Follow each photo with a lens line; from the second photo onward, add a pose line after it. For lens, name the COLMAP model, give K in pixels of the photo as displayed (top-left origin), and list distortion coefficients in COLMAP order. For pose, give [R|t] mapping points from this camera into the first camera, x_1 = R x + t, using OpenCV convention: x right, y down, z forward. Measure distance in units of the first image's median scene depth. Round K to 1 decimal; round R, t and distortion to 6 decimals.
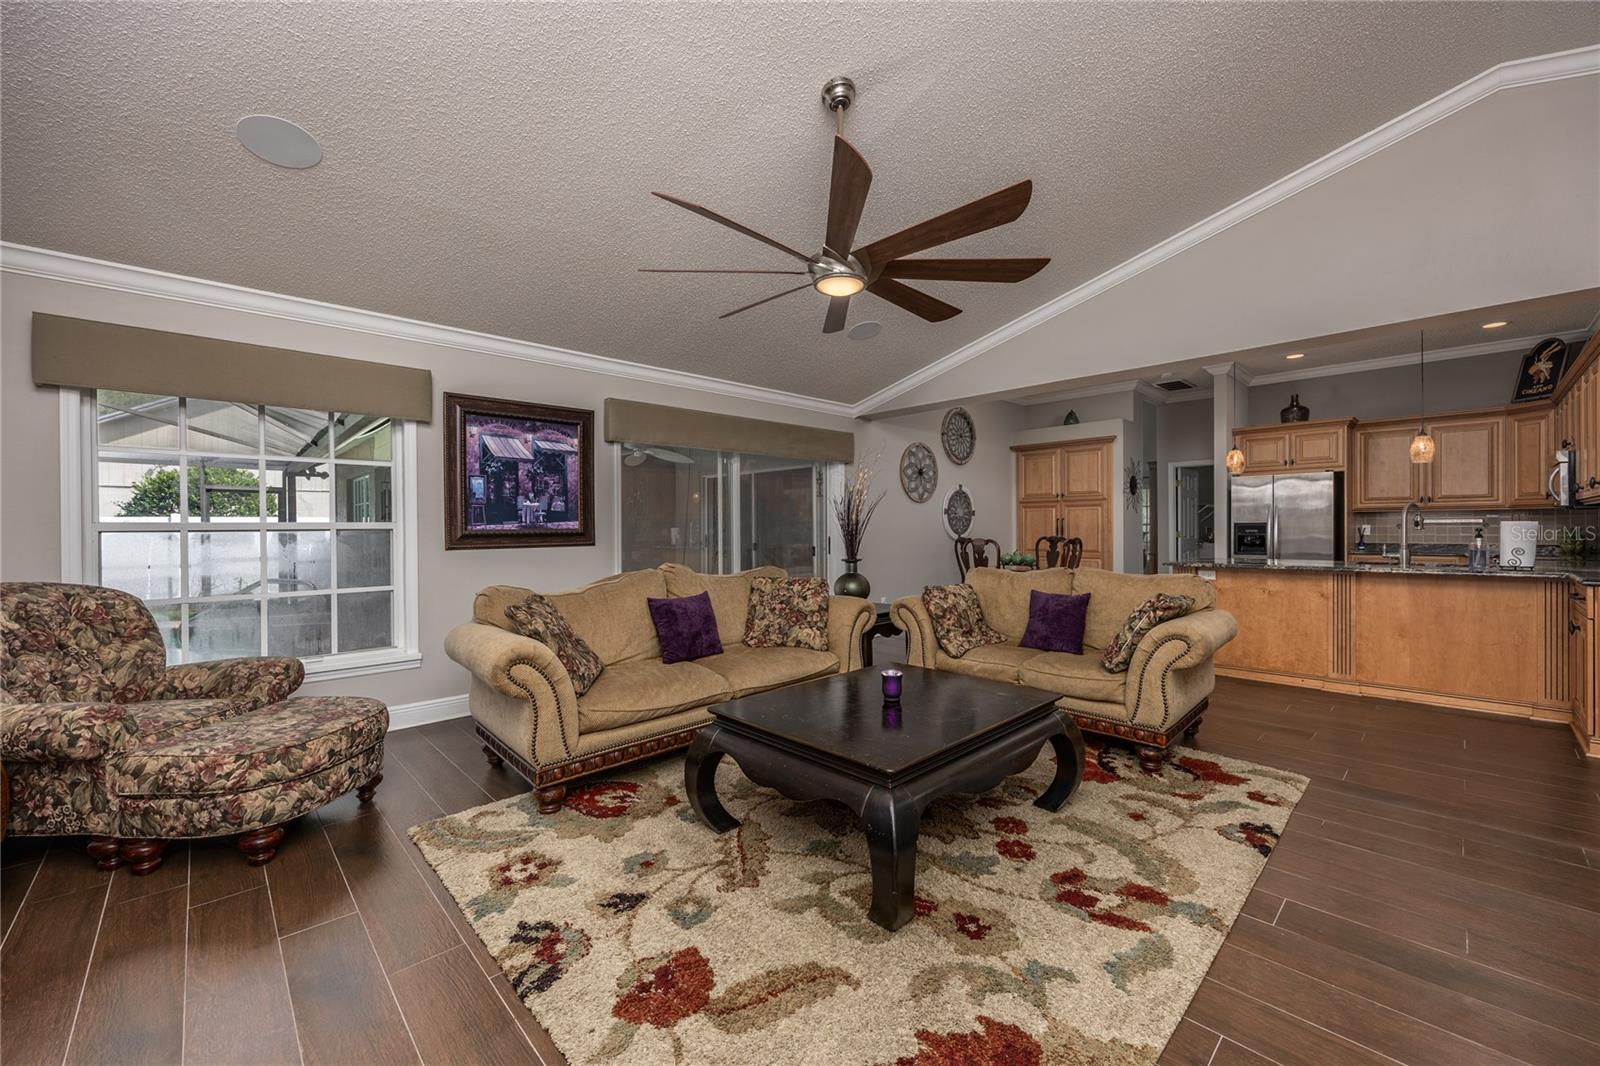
lens RADIAL K [[642.1, 0, 801.4], [0, 642.1, 529.0], [0, 0, 1]] dist [-0.003049, -0.000080]
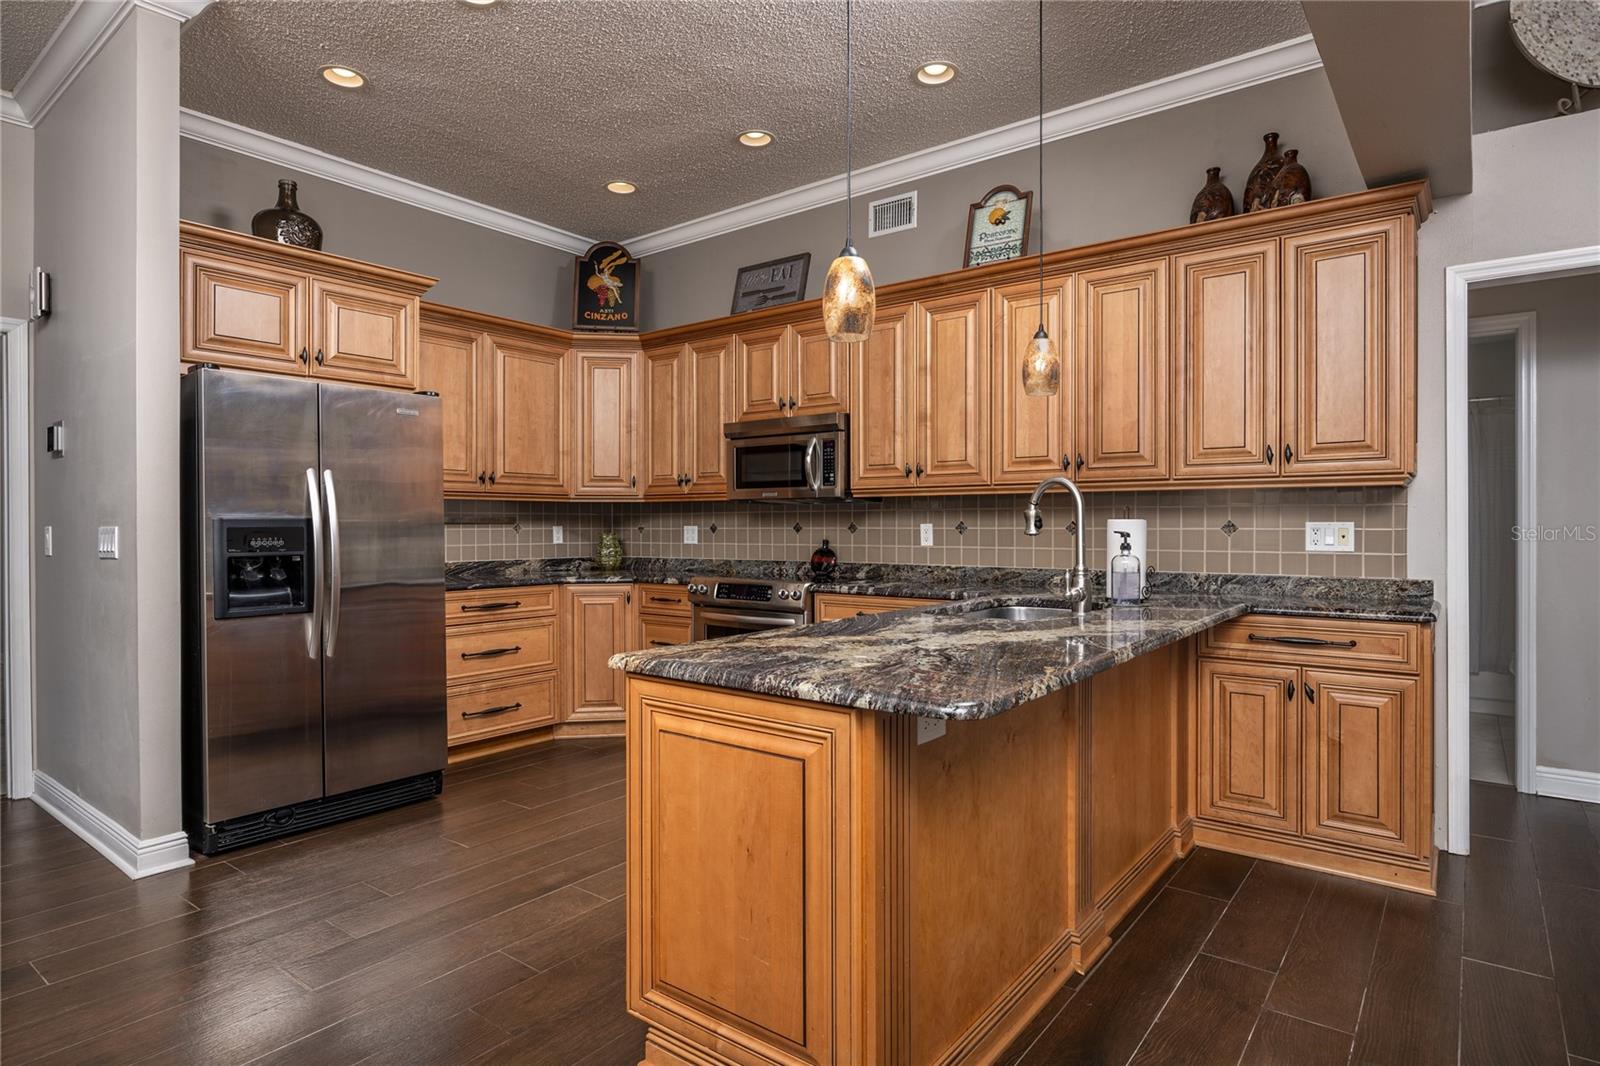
lens RADIAL K [[868.0, 0, 801.1], [0, 868.0, 528.0], [0, 0, 1]] dist [-0.007240, 0.001112]
pose [[-0.149353, 0.001625, 0.988783, 0.404487], [0.002886, 0.999995, -0.001208, -0.004351], [-0.988780, 0.002673, -0.149357, 1.461069]]
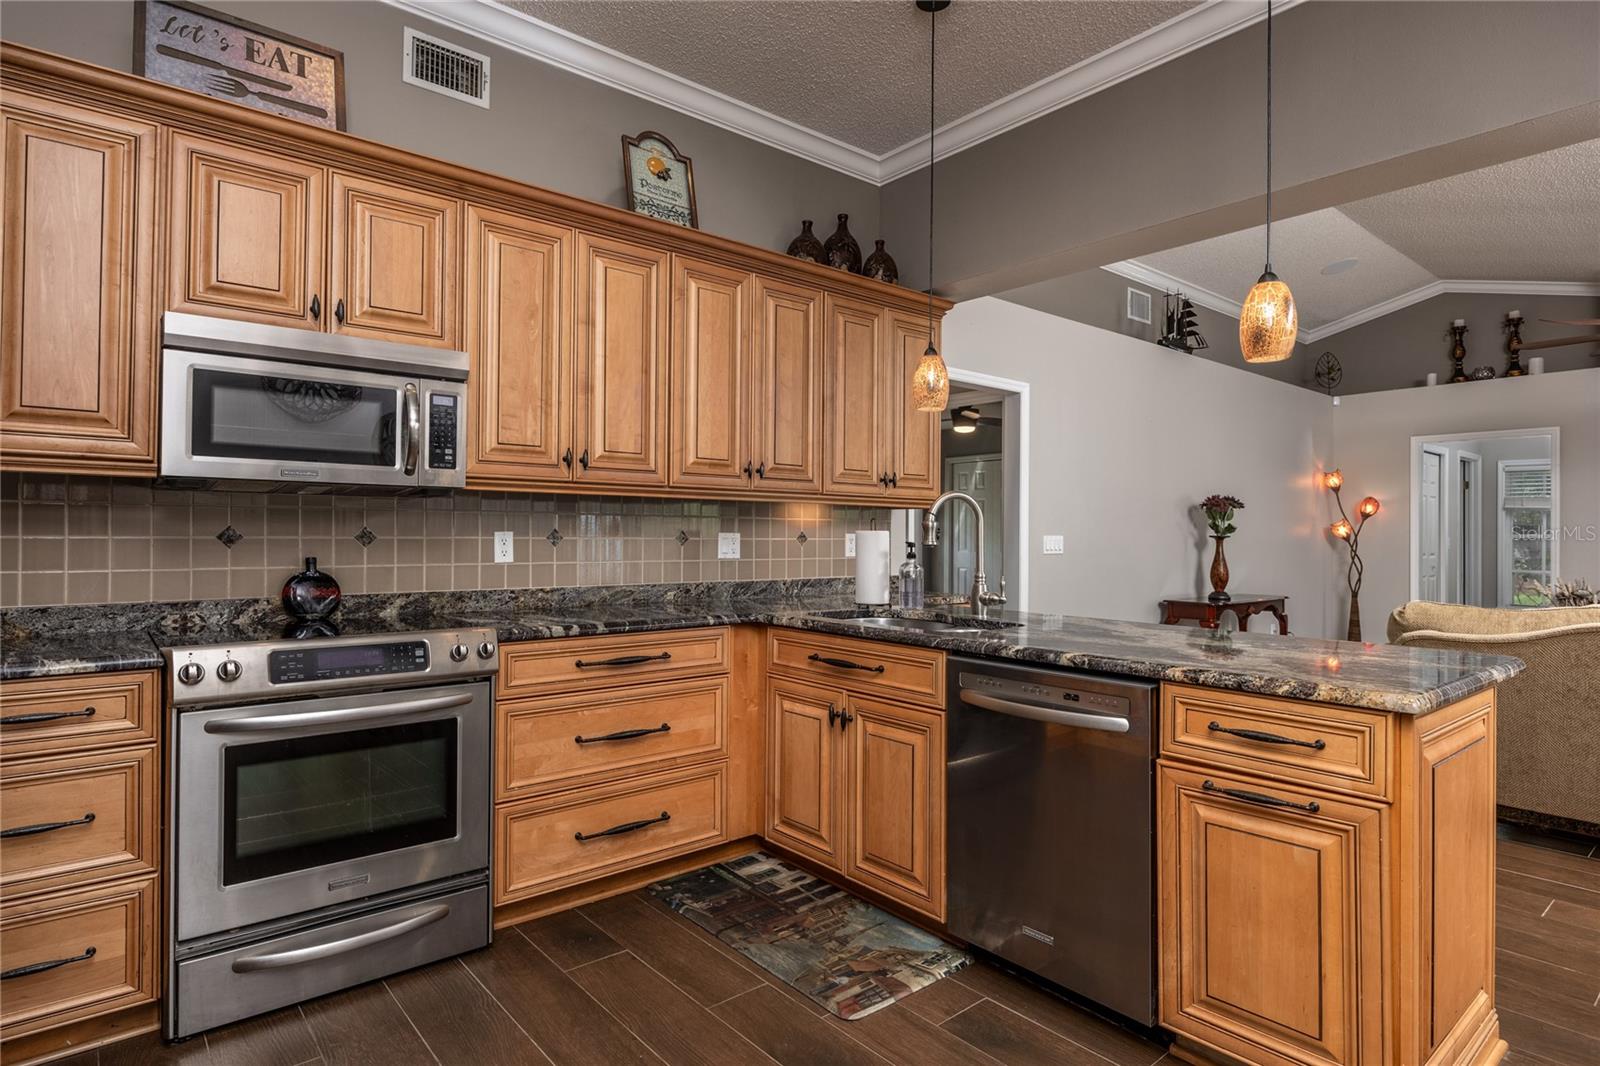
lens RADIAL K [[856.5, 0, 802.6], [0, 856.5, 531.7], [0, 0, 1]] dist [-0.006024, -0.001426]
pose [[-0.997775, 0.000133, 0.066668, 1.169939], [-0.000247, 0.999984, -0.005681, -0.006404], [-0.066667, -0.005684, -0.997759, 1.907220]]
